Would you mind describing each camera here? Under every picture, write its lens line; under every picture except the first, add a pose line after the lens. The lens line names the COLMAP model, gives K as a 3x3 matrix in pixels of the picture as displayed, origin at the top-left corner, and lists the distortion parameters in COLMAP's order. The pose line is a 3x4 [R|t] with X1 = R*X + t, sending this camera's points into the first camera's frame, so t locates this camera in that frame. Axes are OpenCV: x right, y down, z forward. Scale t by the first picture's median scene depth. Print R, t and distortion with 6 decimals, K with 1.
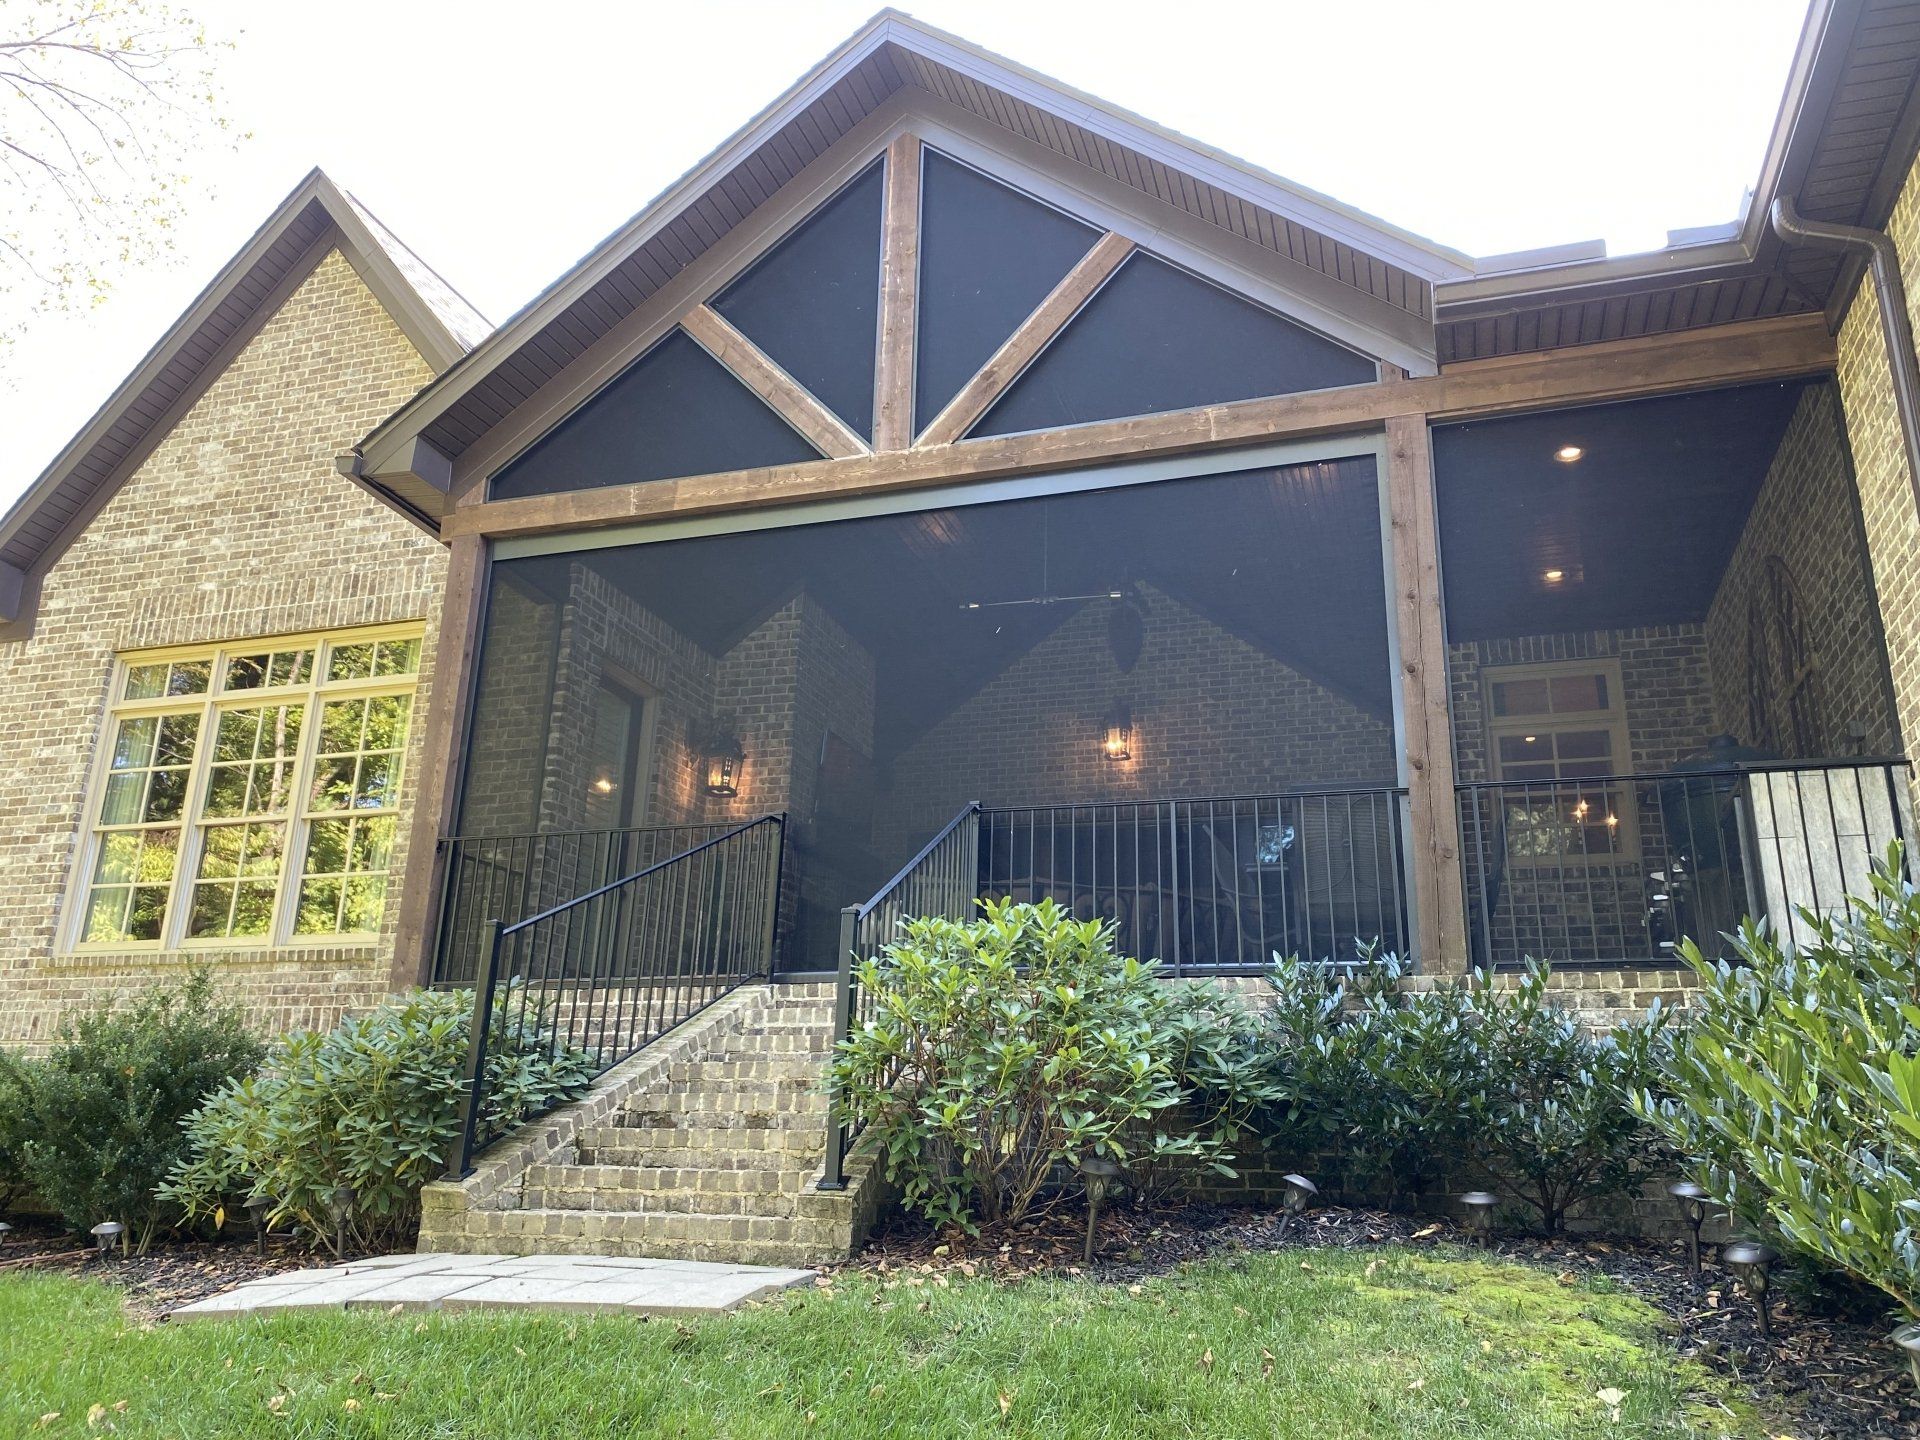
lens RADIAL K [[1475.2, 0, 955.4], [0, 1475.2, 718.7], [0, 0, 1]] dist [0.021892, -0.027359]
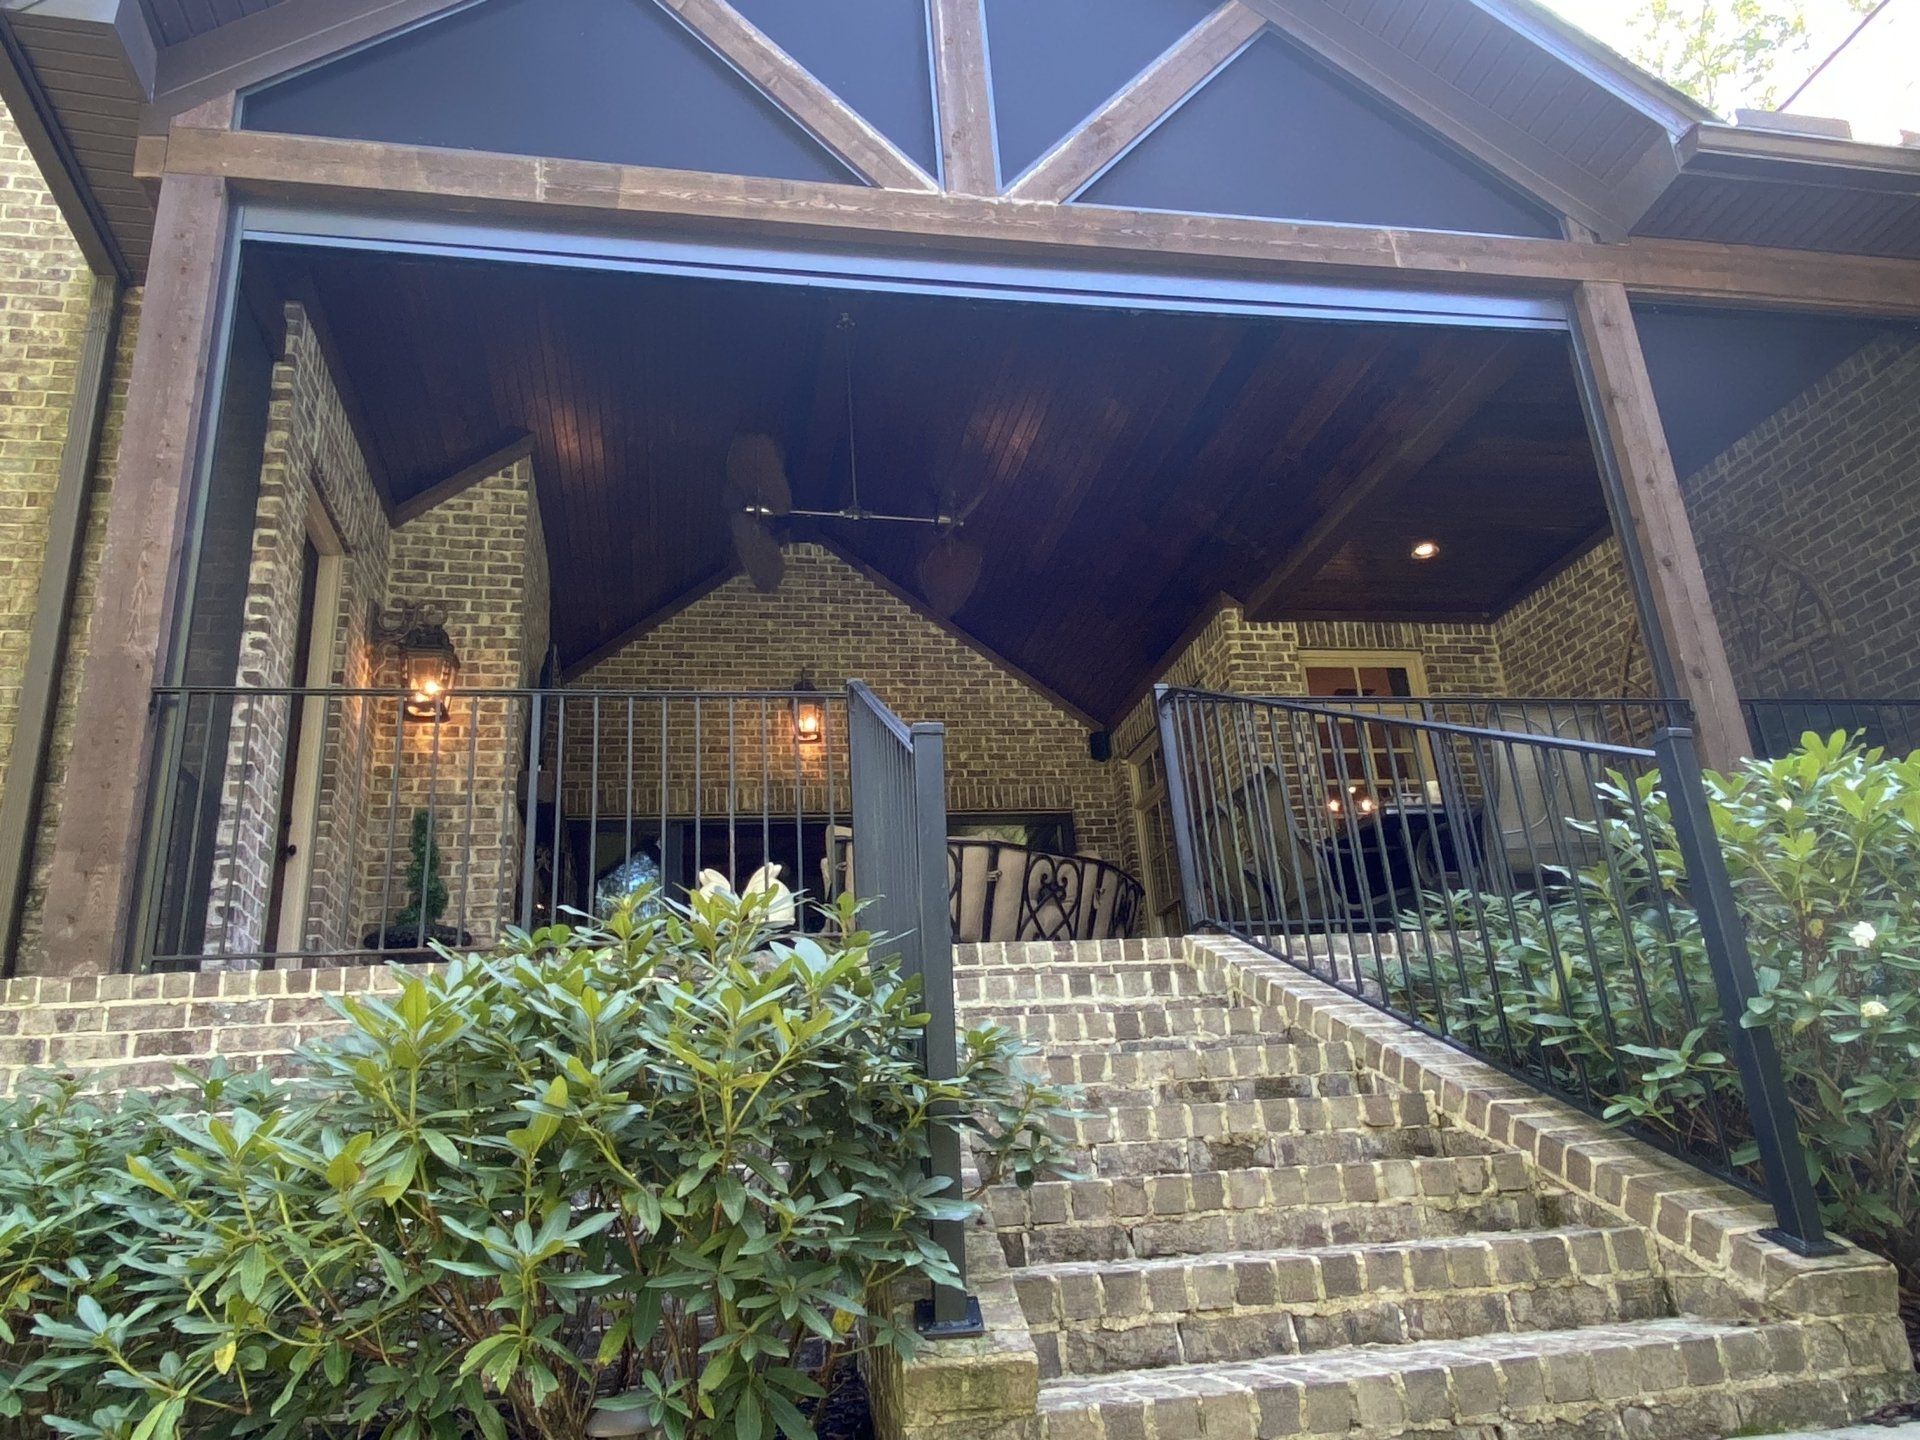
lens RADIAL K [[1395.2, 0, 962.8], [0, 1395.2, 714.4], [0, 0, 1]] dist [0.031725, -0.040010]
pose [[0.866742, 0.088292, 0.490879, -0.342209], [-0.059217, 0.995462, -0.074491, 0.110596], [-0.495229, 0.035496, 0.868037, 0.423454]]
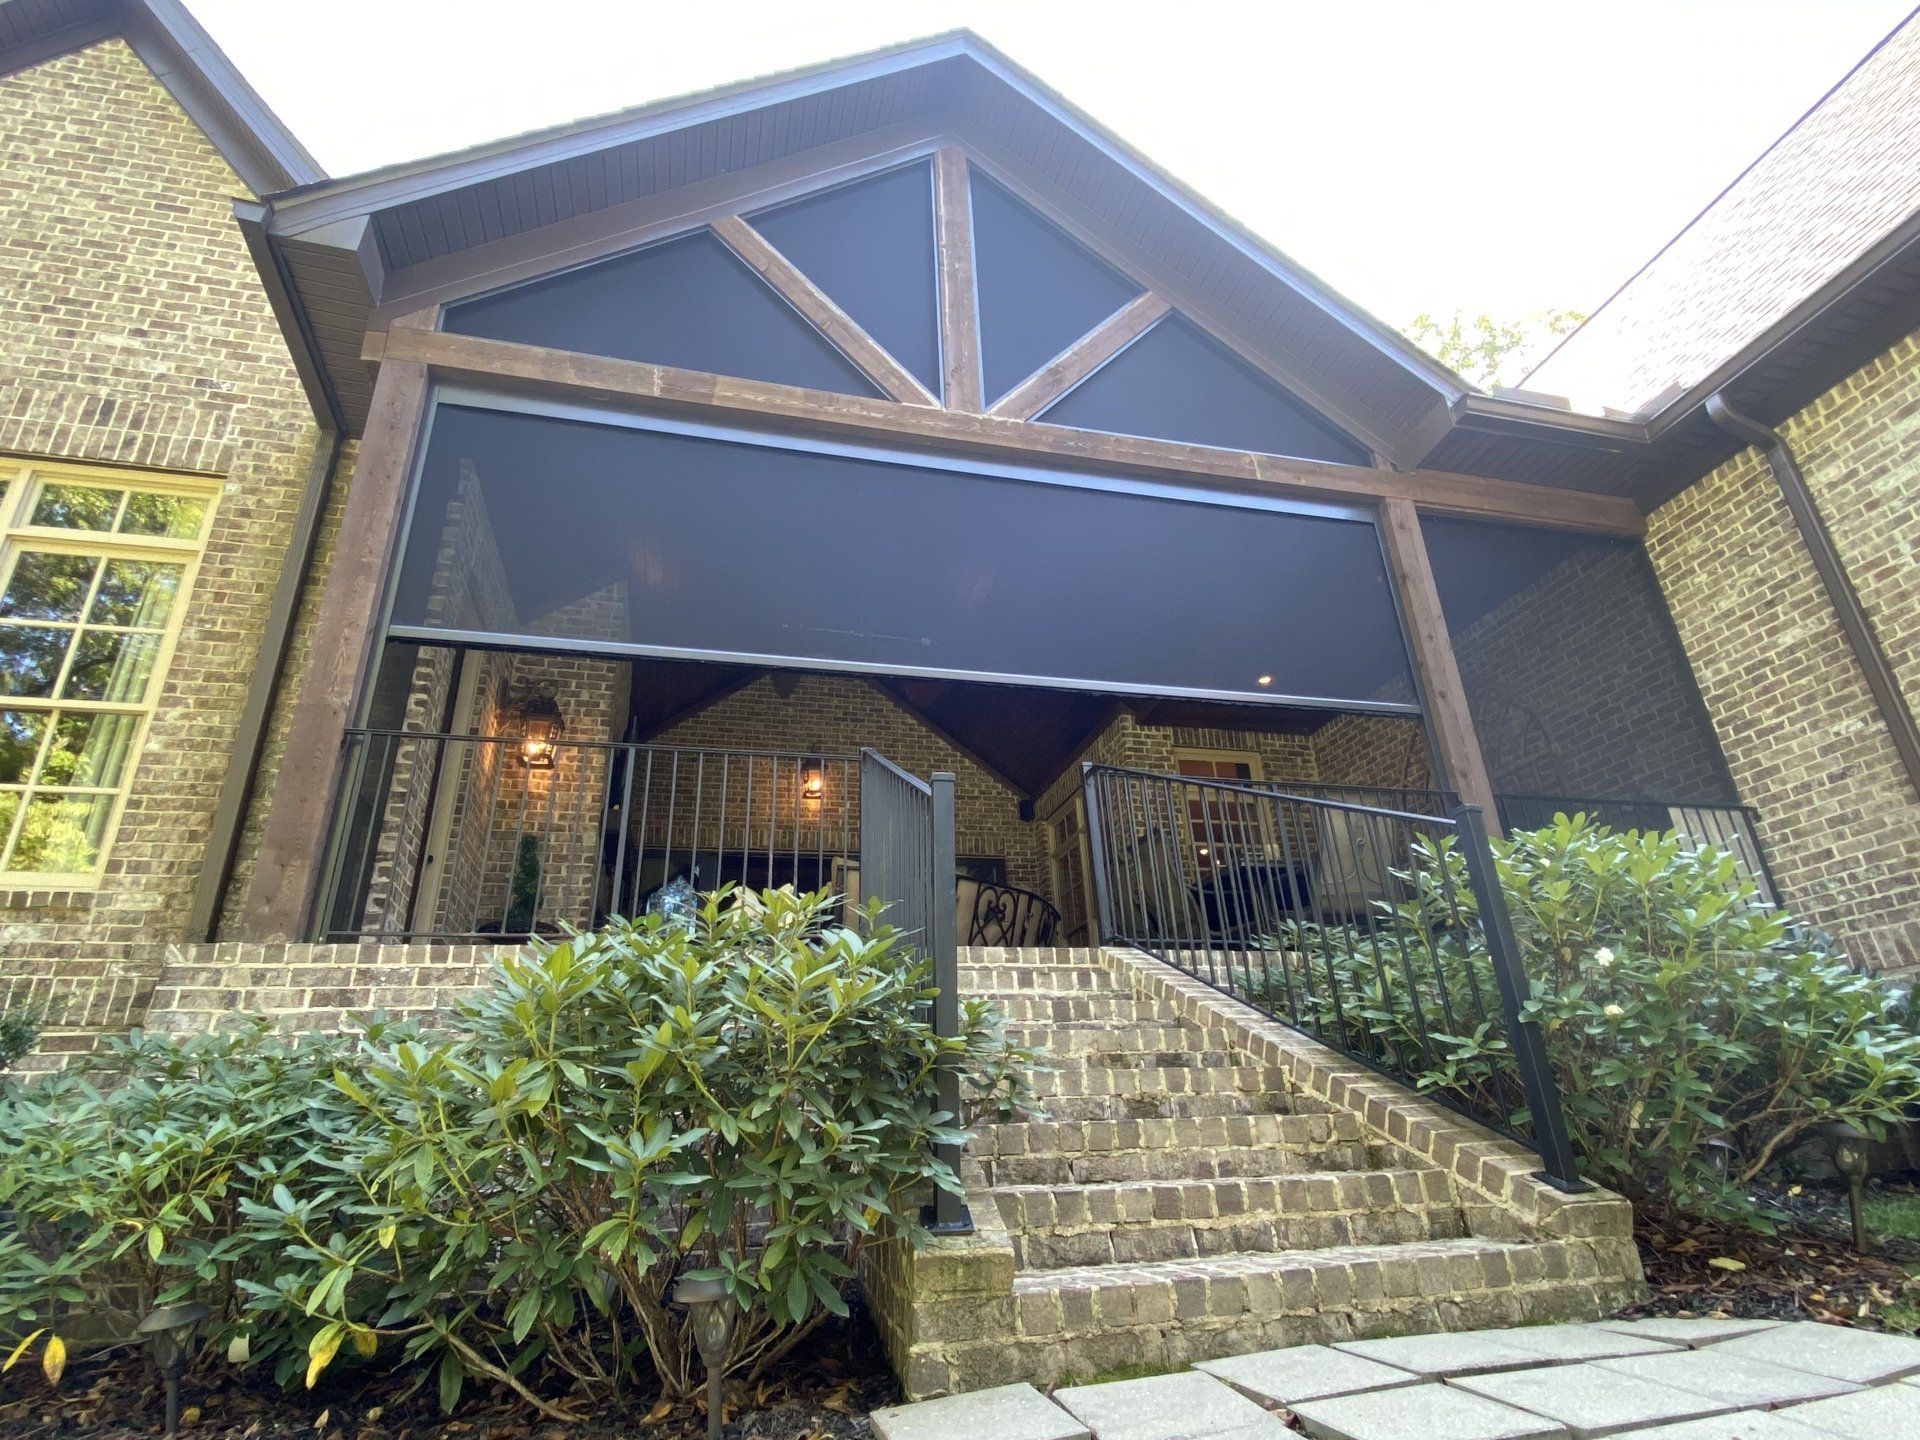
lens RADIAL K [[1016.5, 0, 964.4], [0, 1016.5, 712.9], [0, 0, 1]] dist [0.013611, -0.018390]
pose [[0.838237, 0.166206, 0.519359, -0.353660], [-0.101160, 0.983282, -0.151401, 0.117109], [-0.535840, 0.074372, 0.841038, 0.431198]]
